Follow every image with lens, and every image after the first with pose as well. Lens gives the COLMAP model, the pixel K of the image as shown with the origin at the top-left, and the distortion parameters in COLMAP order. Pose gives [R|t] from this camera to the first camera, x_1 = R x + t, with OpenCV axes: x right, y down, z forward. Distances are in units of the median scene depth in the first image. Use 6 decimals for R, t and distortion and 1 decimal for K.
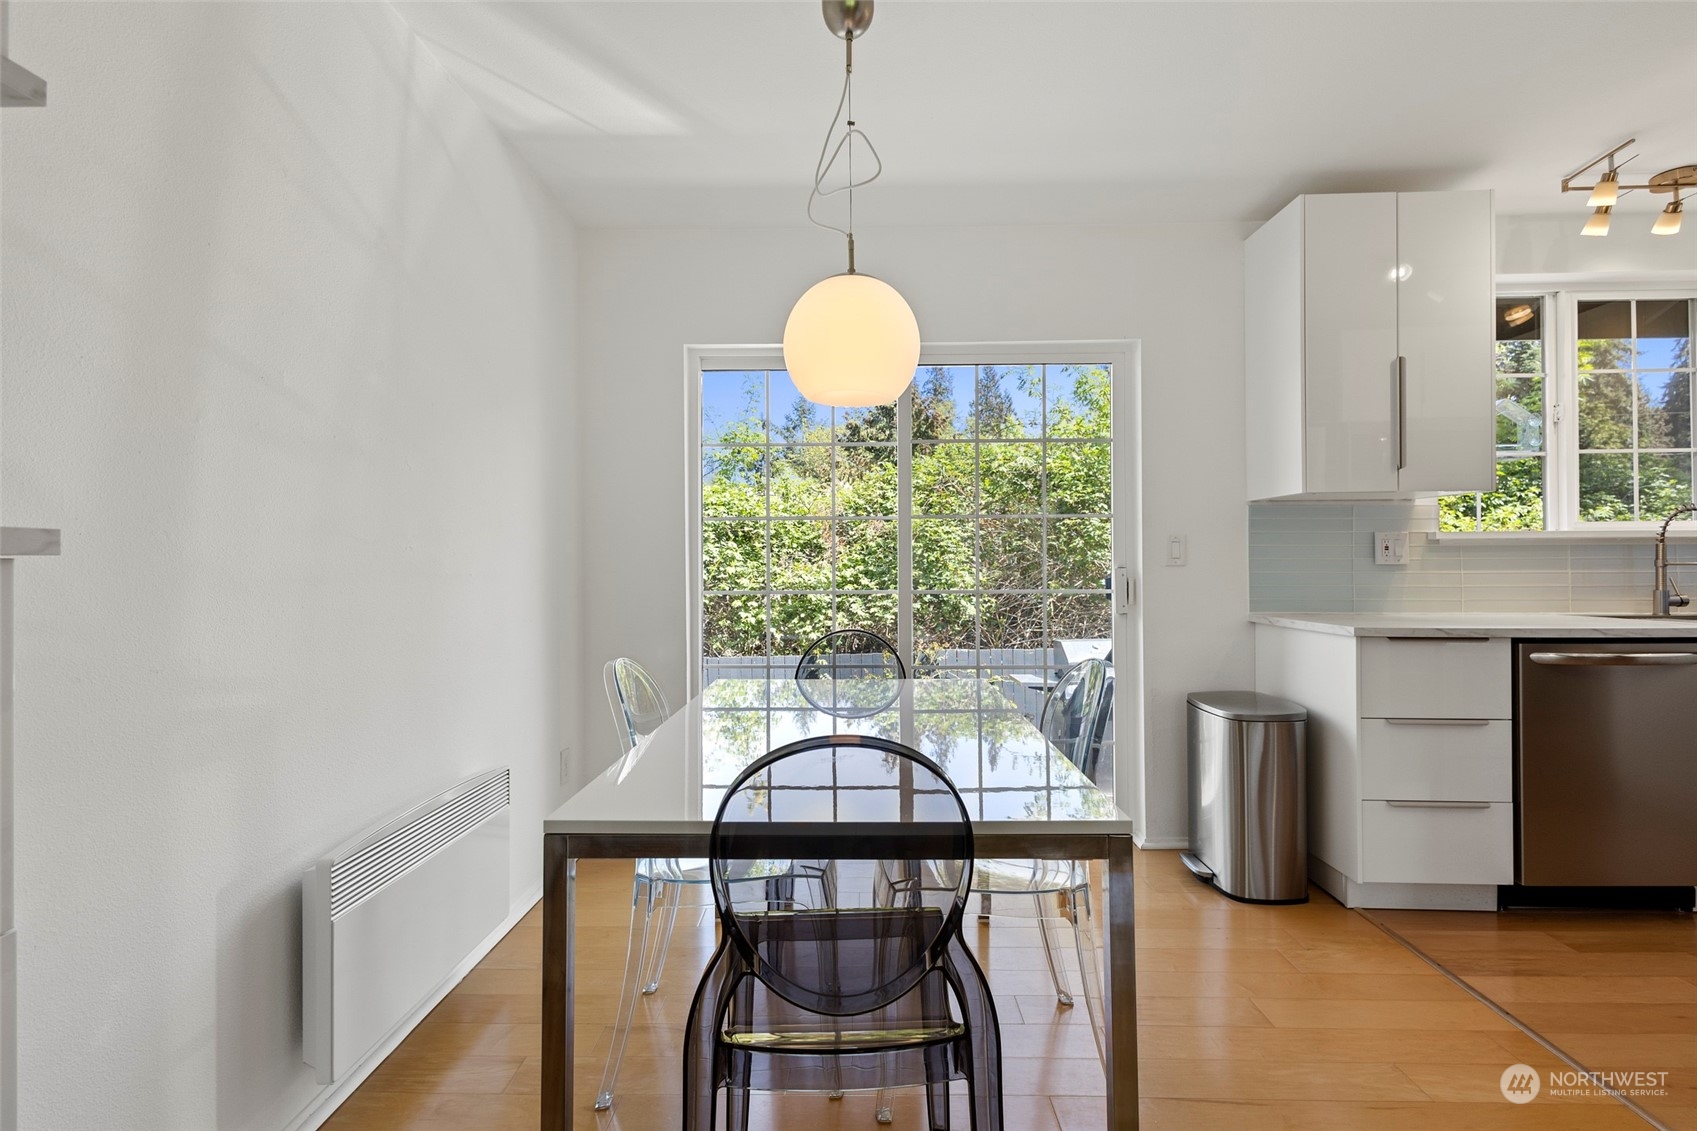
lens RADIAL K [[791.4, 0, 852.8], [0, 791.4, 554.3], [0, 0, 1]] dist [0.009190, -0.001771]
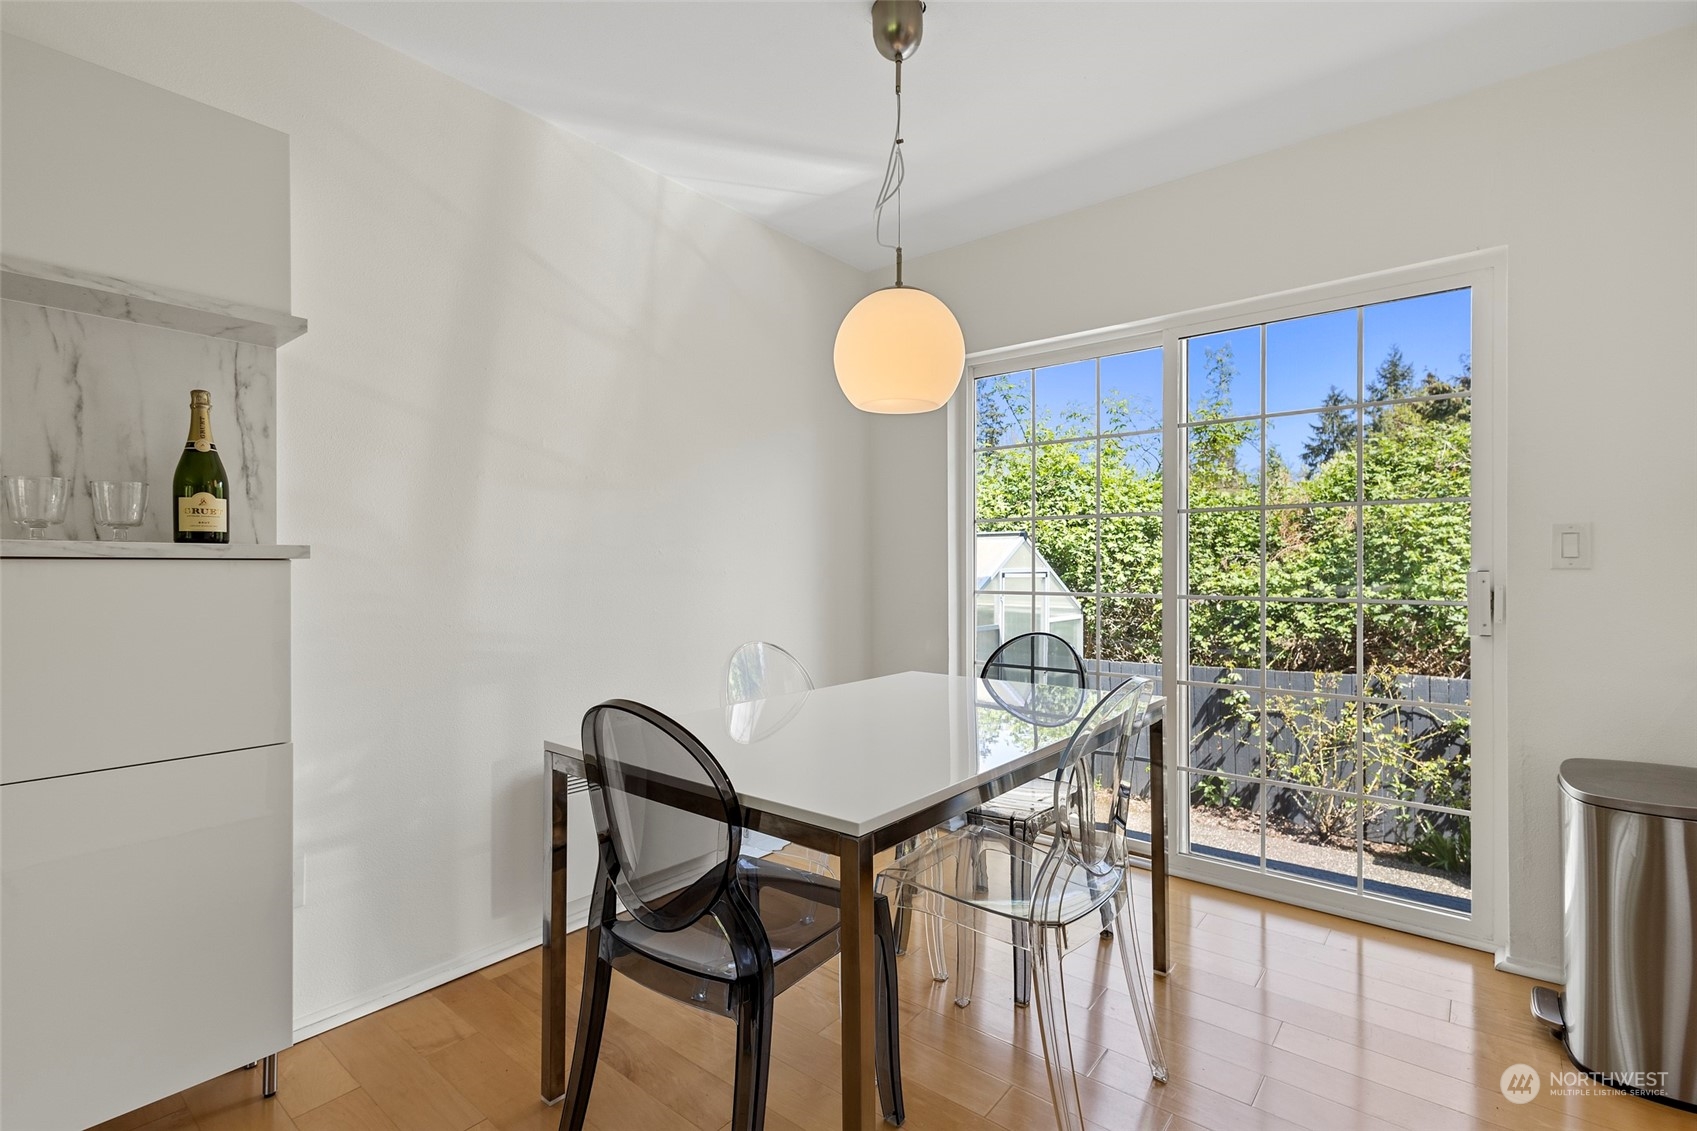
lens RADIAL K [[791.4, 0, 841.1], [0, 791.4, 561.5], [0, 0, 1]] dist [0.009190, -0.001771]
pose [[0.778069, 0.001088, -0.628178, 0.152203], [0.004449, 0.999964, 0.007242, 0.000104], [0.628163, -0.008429, 0.778036, 0.035134]]
